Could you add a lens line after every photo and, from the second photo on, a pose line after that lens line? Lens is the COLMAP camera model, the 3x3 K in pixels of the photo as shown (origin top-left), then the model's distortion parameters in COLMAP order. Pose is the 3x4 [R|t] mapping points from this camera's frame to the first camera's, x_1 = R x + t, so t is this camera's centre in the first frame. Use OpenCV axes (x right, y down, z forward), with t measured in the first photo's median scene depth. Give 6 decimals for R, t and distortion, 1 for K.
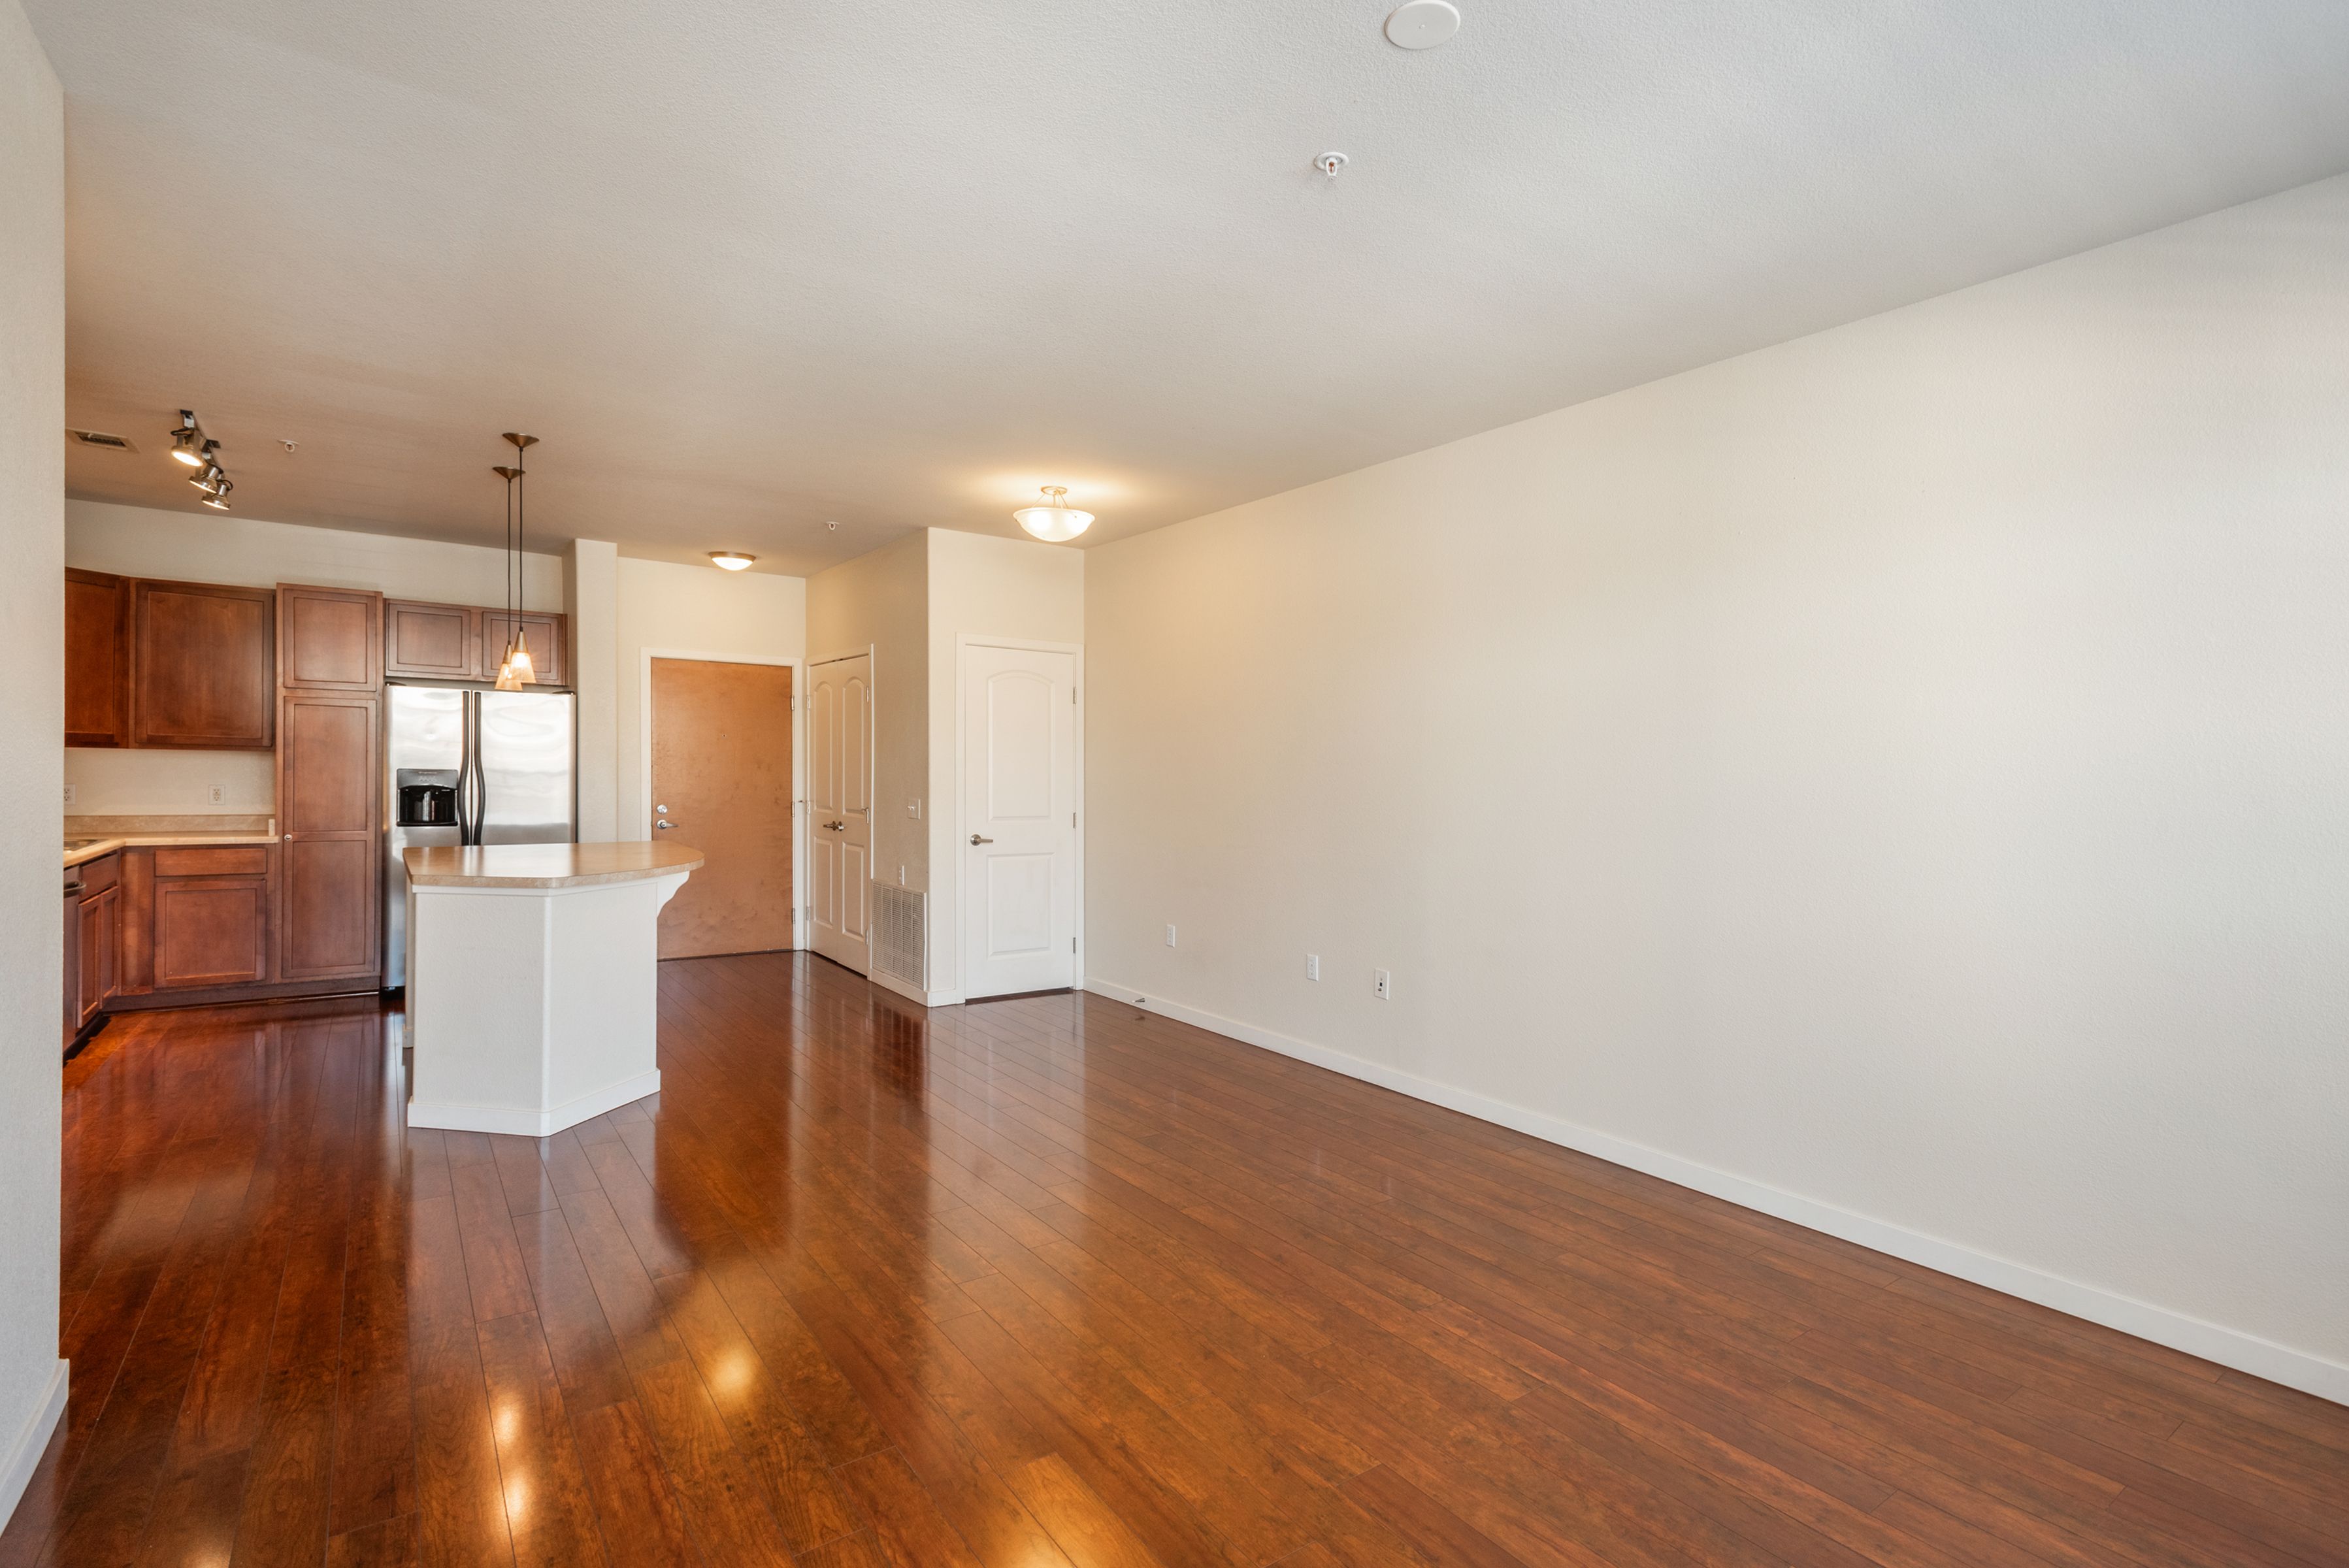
lens RADIAL K [[1116.1, 0, 1231.7], [0, 1116.1, 798.6], [0, 0, 1]] dist [0.014098, -0.004443]
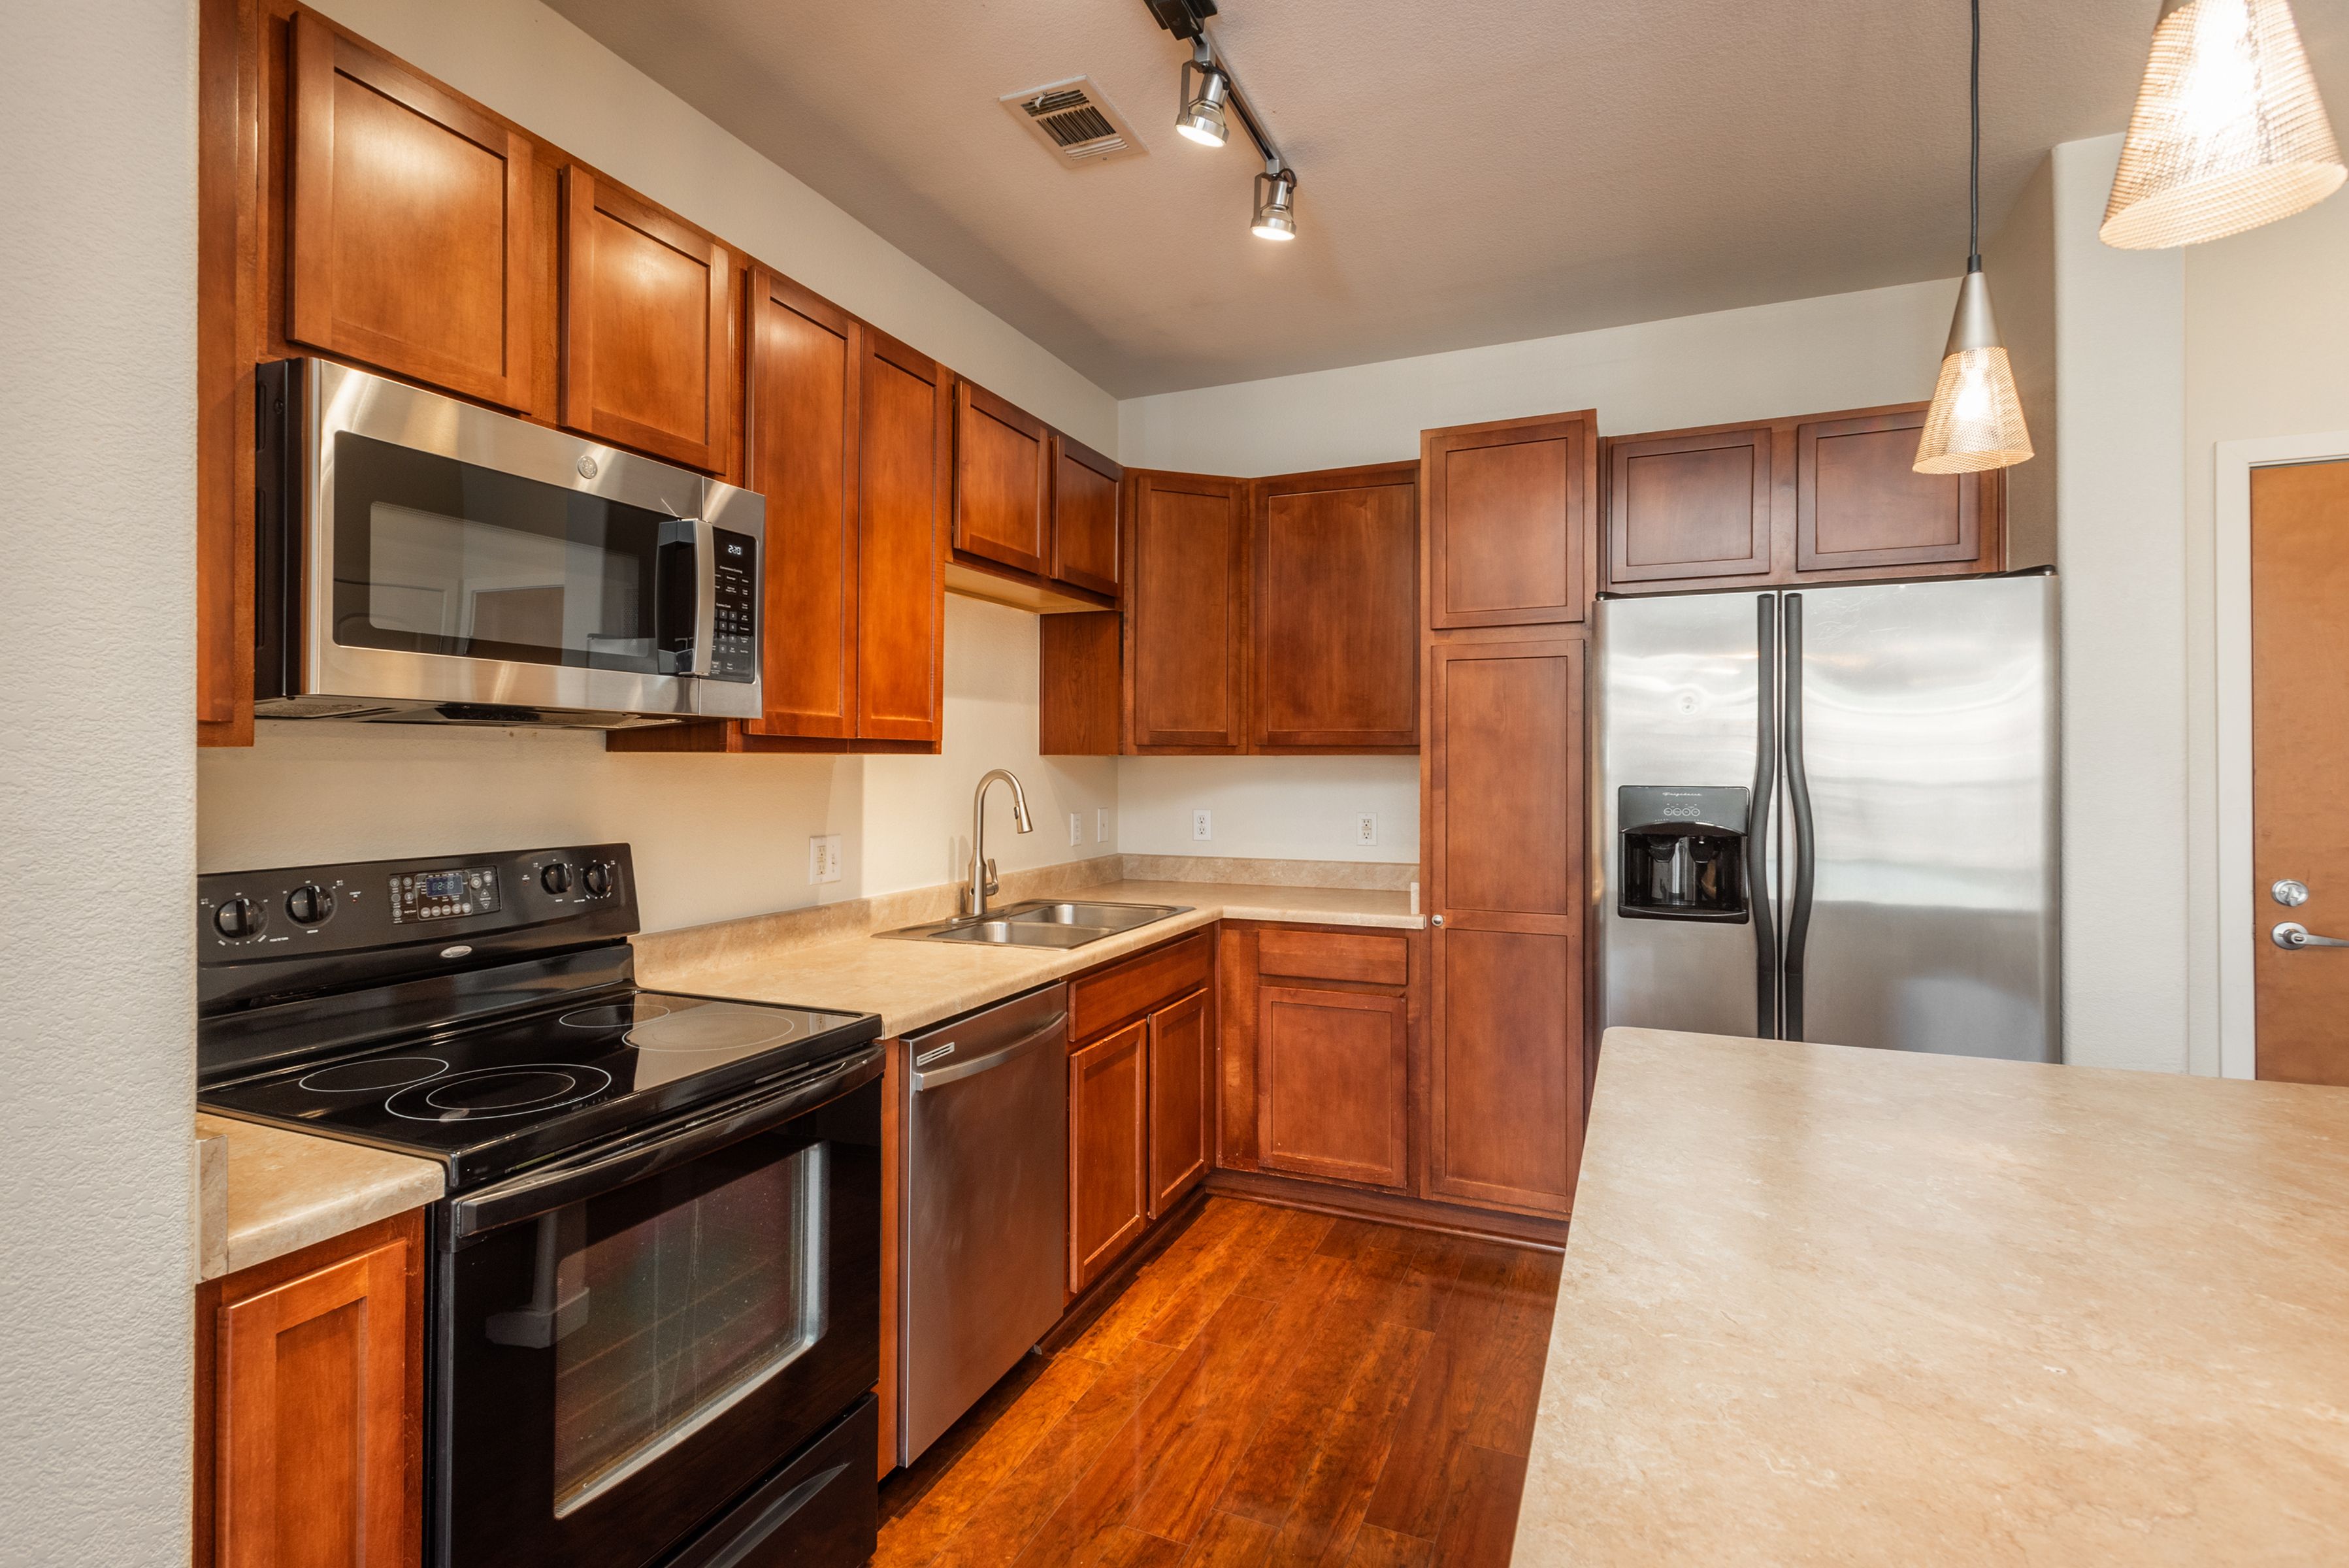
lens RADIAL K [[1116.1, 0, 1121.0], [0, 1116.1, 766.1], [0, 0, 1]] dist [0.014098, -0.004443]
pose [[0.453854, -0.018918, -0.890875, -0.436736], [-0.012430, 0.999543, -0.027558, -0.019434], [0.890989, 0.023581, 0.453412, 0.622282]]
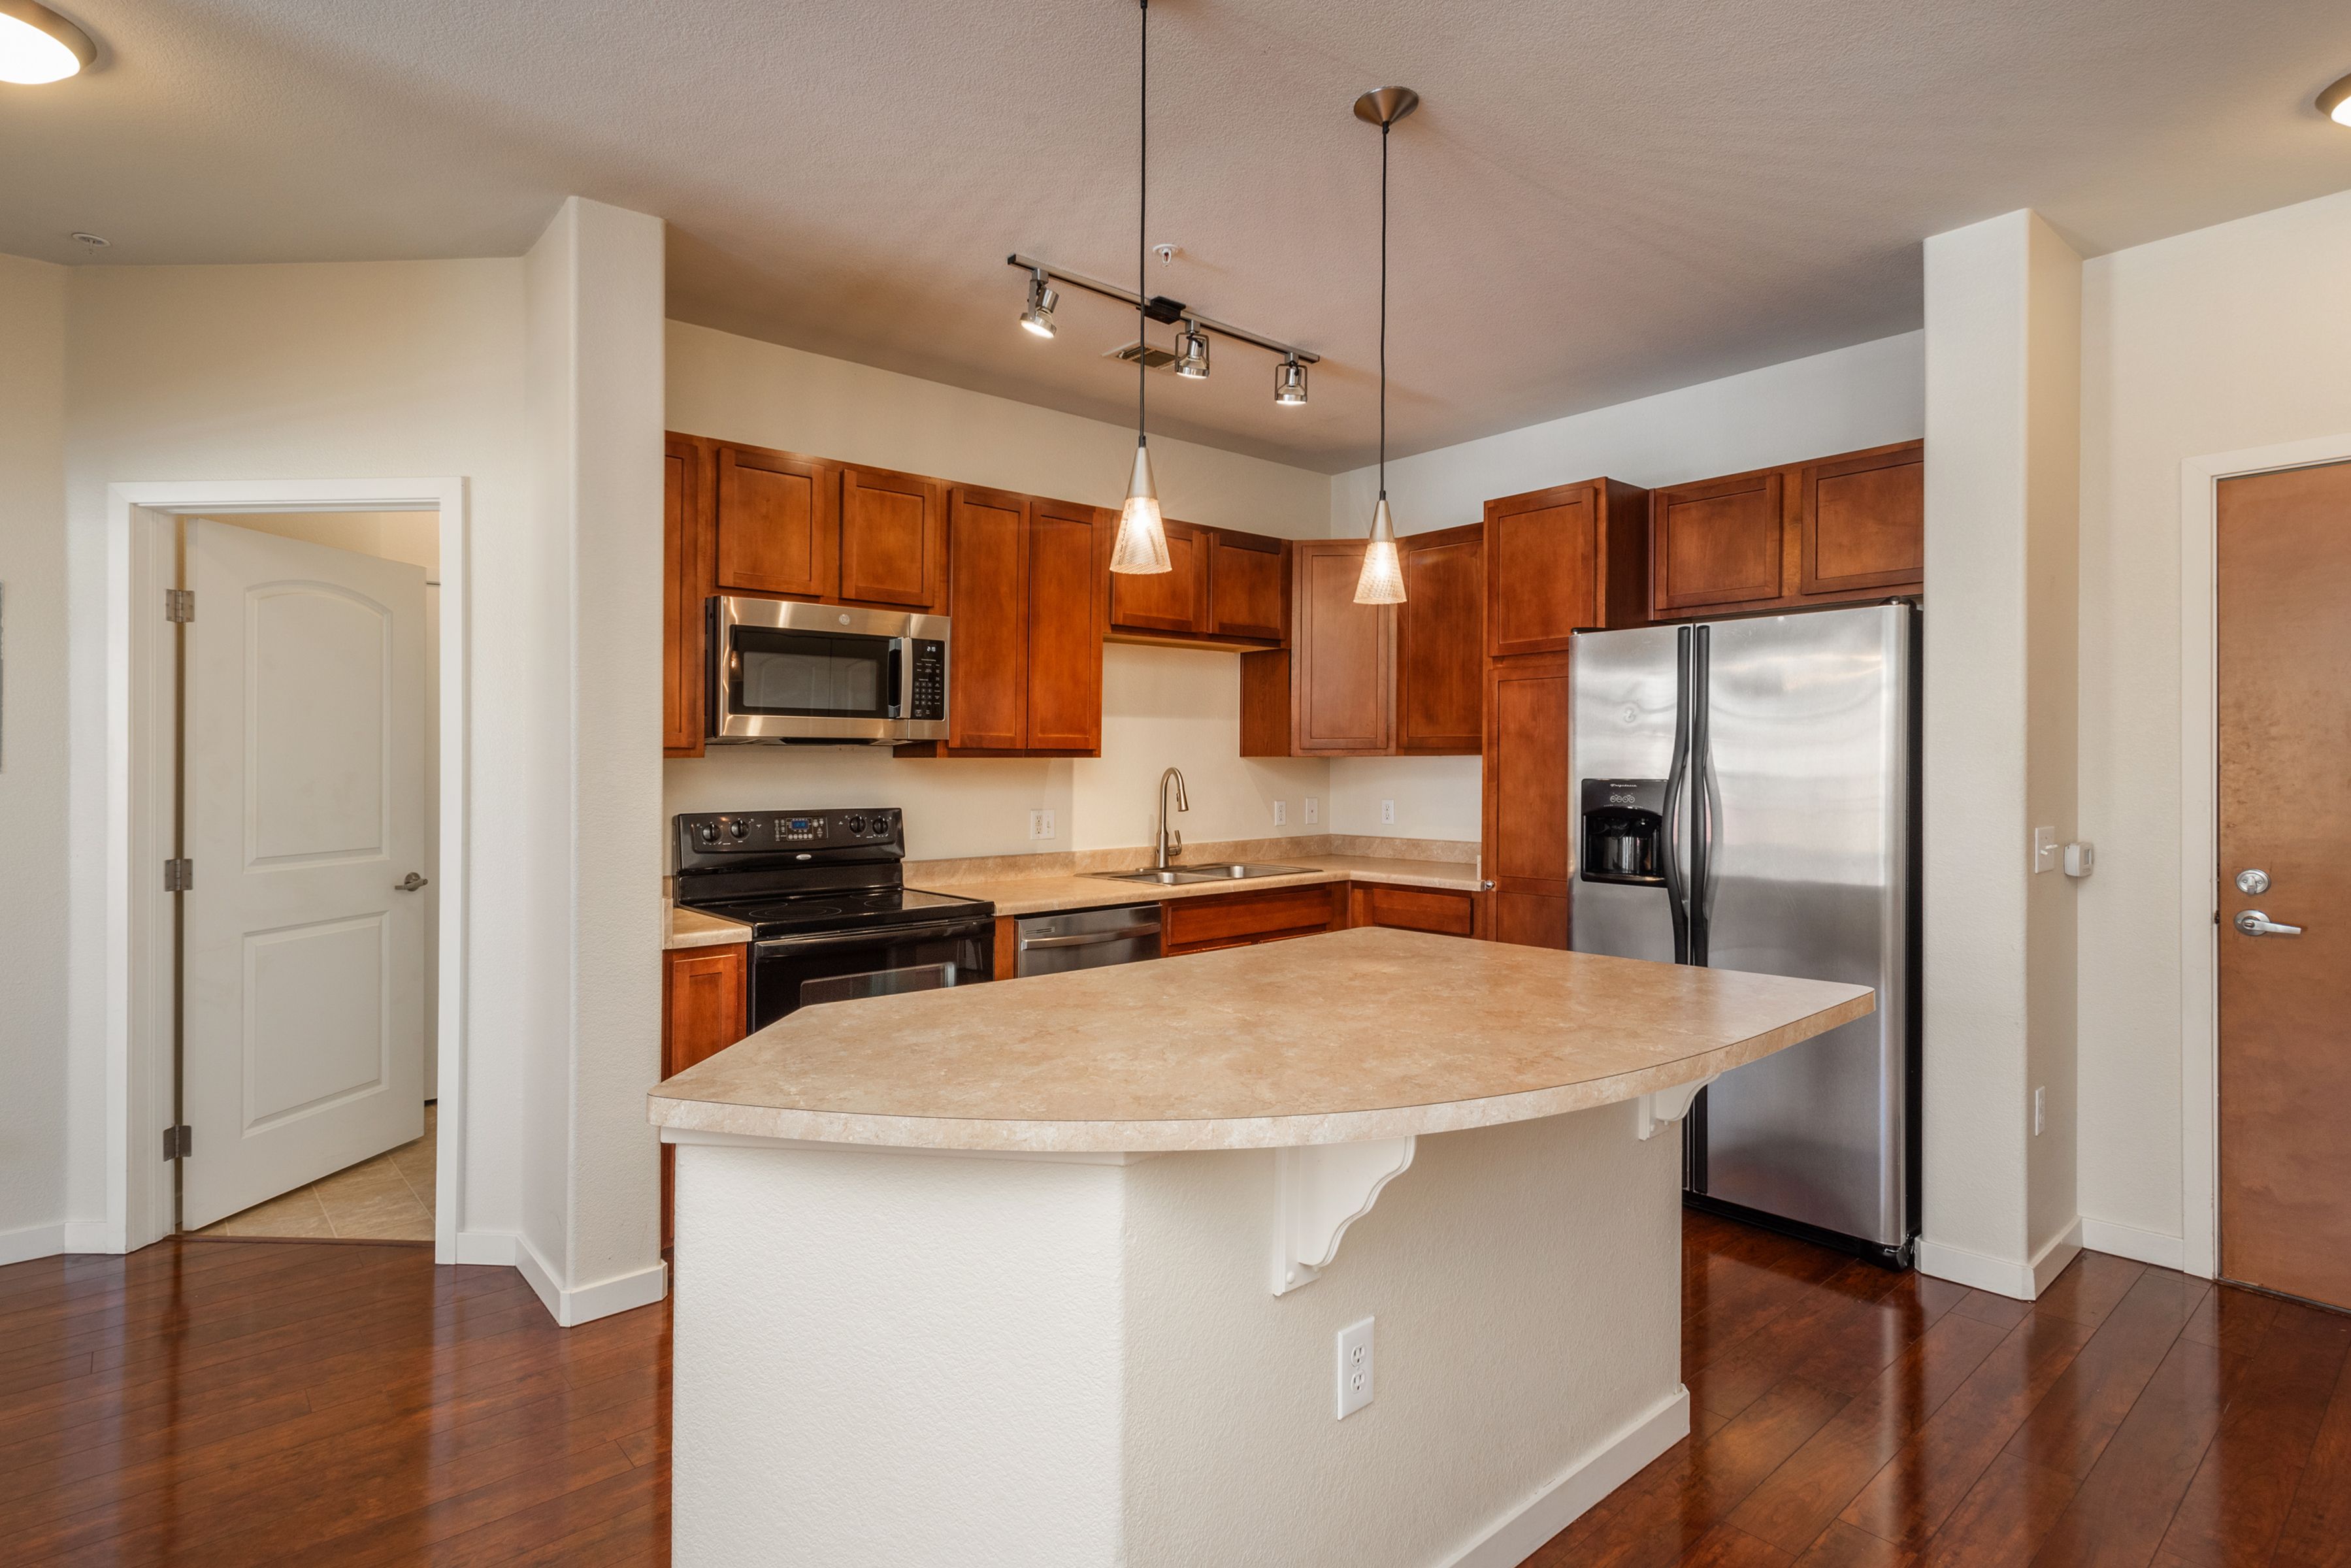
lens RADIAL K [[1117.0, 0, 1140.7], [0, 1117.0, 767.6], [0, 0, 1]] dist [0.014098, -0.004443]
pose [[0.038154, -0.017232, -0.999123, -0.184660], [-0.020424, 0.999629, -0.018021, -0.017319], [0.999063, 0.021093, 0.037788, 0.751384]]
